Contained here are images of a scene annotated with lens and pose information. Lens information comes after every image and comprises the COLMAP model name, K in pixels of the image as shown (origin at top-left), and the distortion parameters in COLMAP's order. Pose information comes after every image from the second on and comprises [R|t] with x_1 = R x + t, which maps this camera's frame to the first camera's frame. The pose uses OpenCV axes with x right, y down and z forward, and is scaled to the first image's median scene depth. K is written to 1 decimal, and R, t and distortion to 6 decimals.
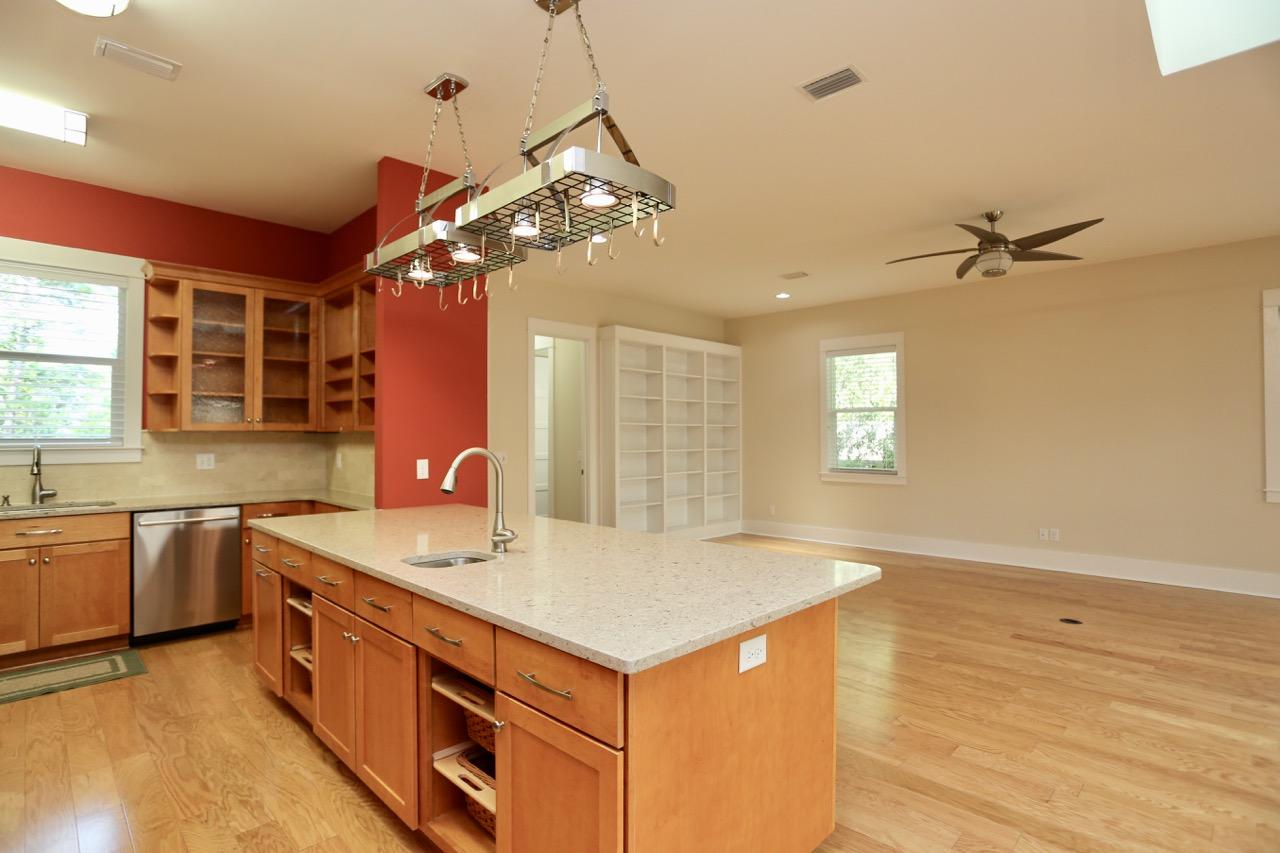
lens RADIAL K [[621.5, 0, 639.7], [0, 621.5, 426.8], [0, 0, 1]] dist [-0.041639, 0.010419]
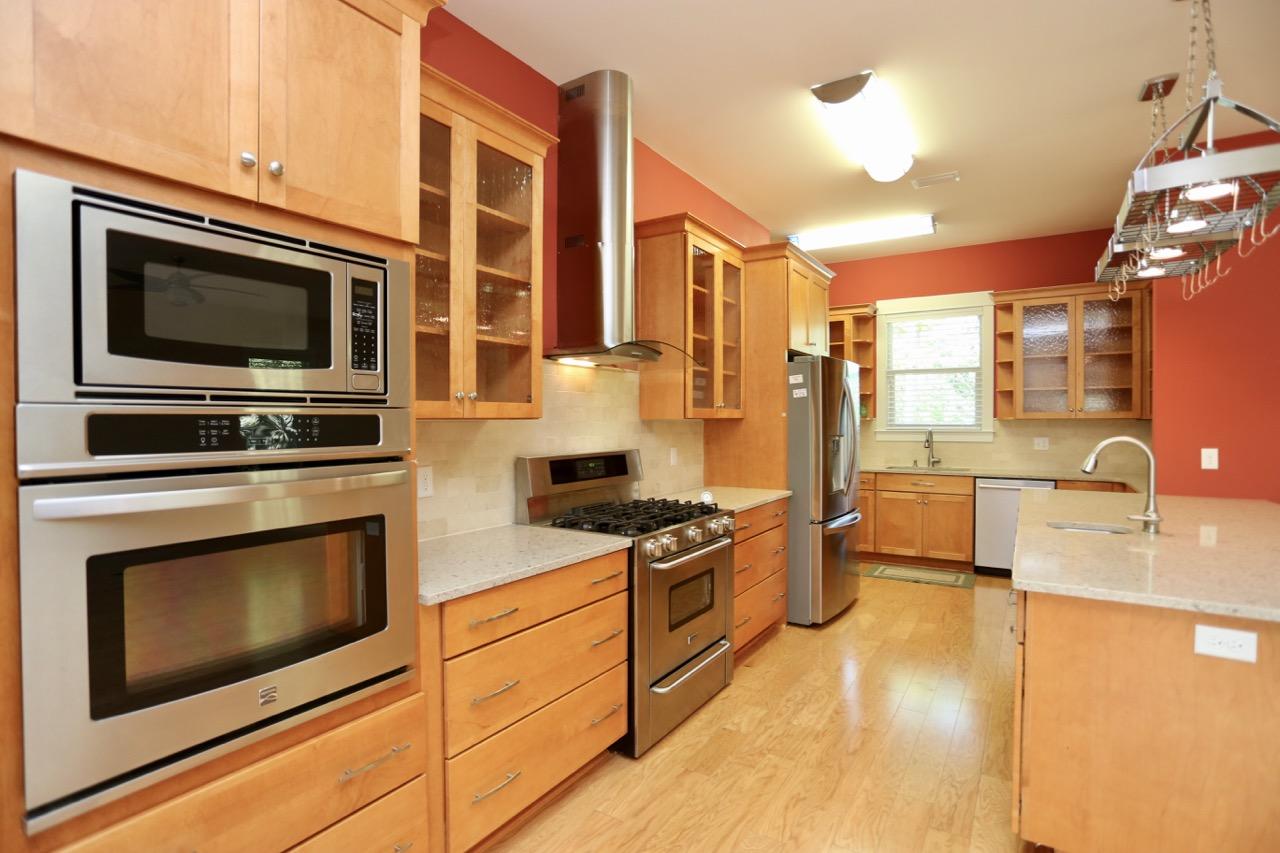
lens RADIAL K [[621.5, 0, 640.3], [0, 621.5, 424.0], [0, 0, 1]] dist [-0.041639, 0.010419]
pose [[0.207915, 0.005222, -0.978133, 0.384160], [0.011848, 0.999899, 0.007856, -0.002283], [0.978075, -0.013222, 0.207832, -0.051765]]
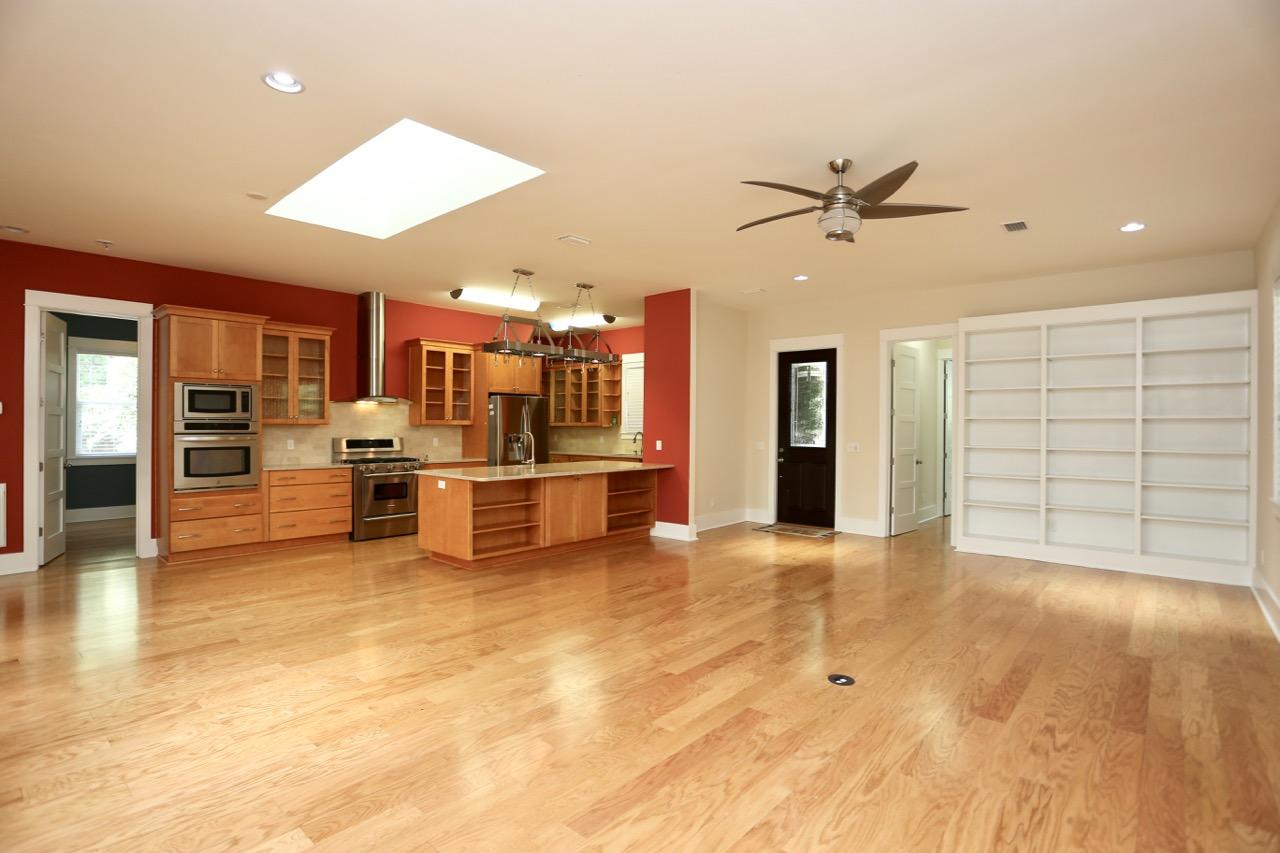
lens RADIAL K [[621.5, 0, 637.9], [0, 621.5, 425.4], [0, 0, 1]] dist [-0.041639, 0.010419]
pose [[0.063516, 0.000355, -0.997981, 1.698467], [0.004018, 0.999992, 0.000612, 0.002899], [0.997973, -0.004049, 0.063514, 0.821008]]
